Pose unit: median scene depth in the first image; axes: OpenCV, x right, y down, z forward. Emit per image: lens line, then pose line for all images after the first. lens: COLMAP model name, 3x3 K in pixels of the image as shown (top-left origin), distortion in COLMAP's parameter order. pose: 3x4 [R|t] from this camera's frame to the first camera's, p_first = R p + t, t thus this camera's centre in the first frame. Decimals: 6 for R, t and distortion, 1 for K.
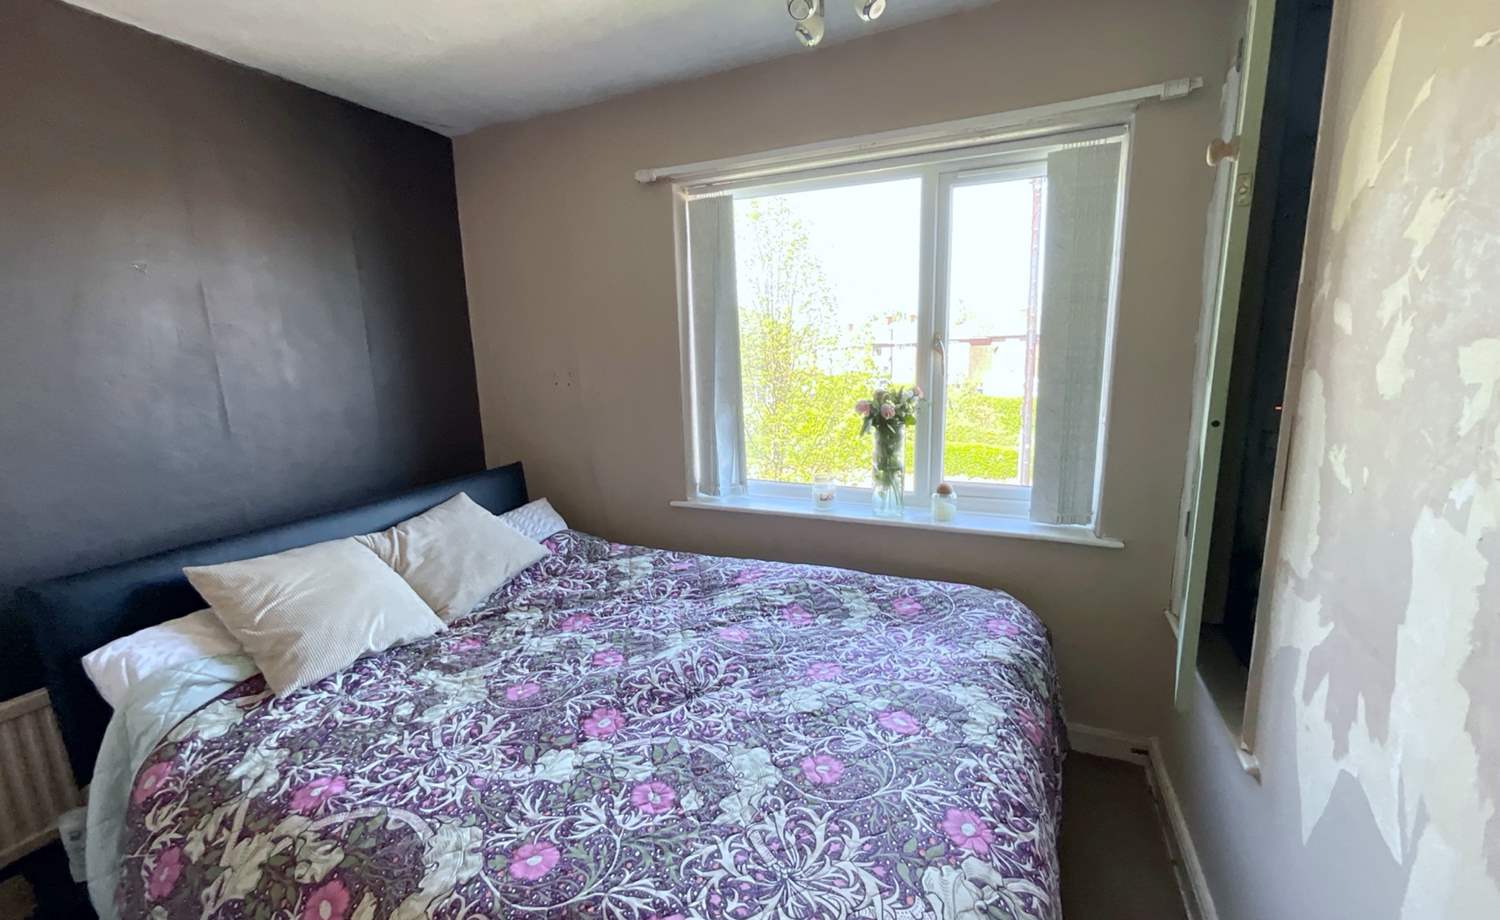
lens RADIAL K [[611.3, 0, 749.1], [0, 611.3, 461.5], [0, 0, 1]] dist [-0.007476, 0.008385]
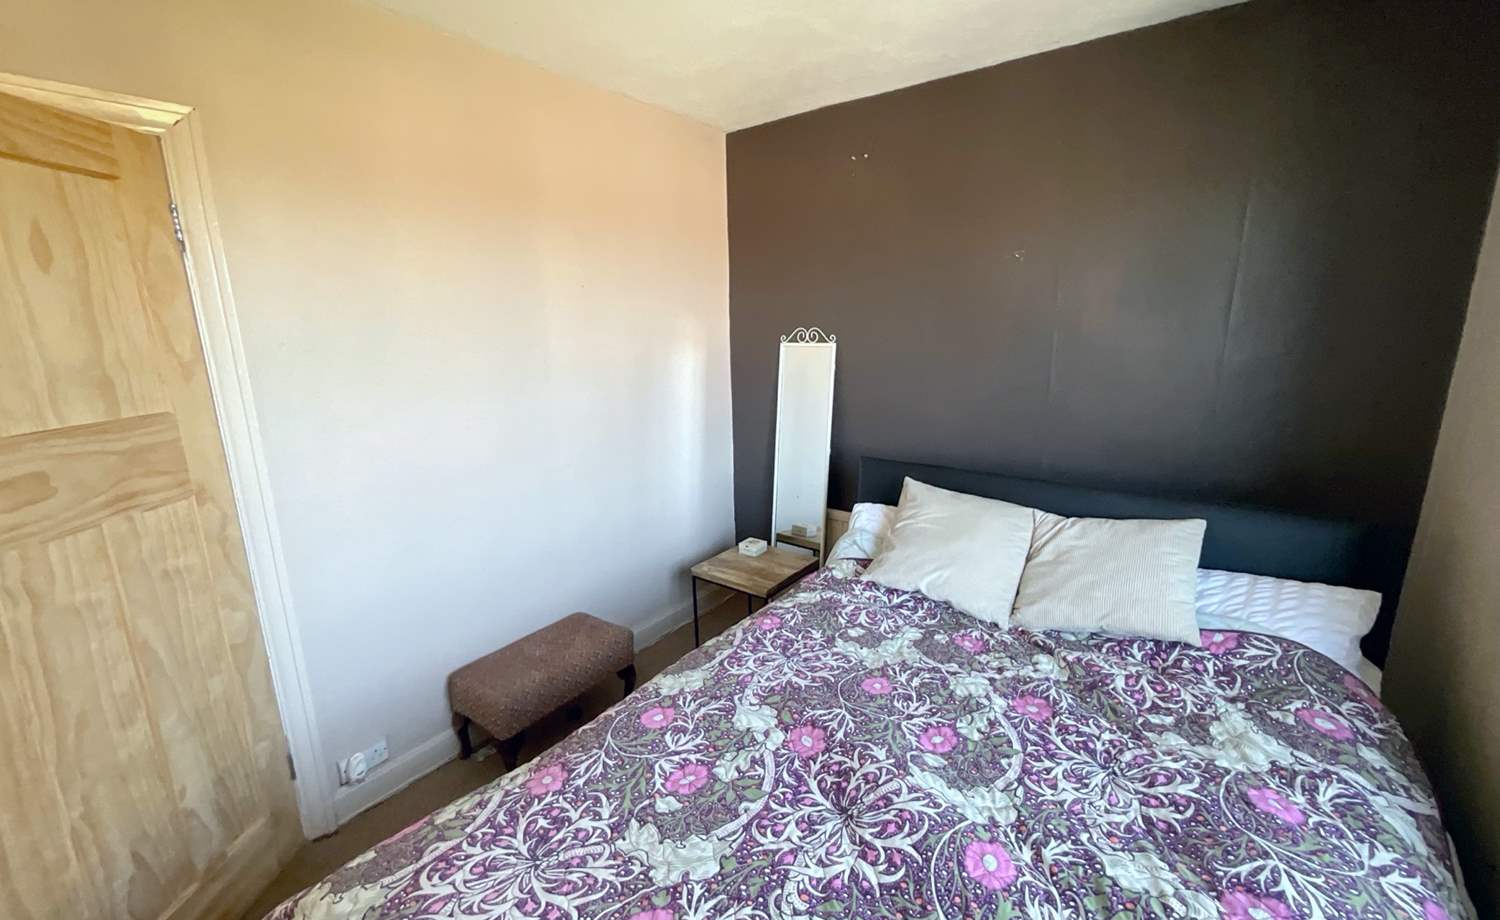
lens RADIAL K [[611.3, 0, 749.1], [0, 611.3, 461.5], [0, 0, 1]] dist [-0.007476, 0.008385]
pose [[-0.218691, 0.250182, -0.943177, 0.521547], [-0.160346, 0.944221, 0.287637, -0.220631], [0.962530, 0.214139, -0.166377, 0.894026]]
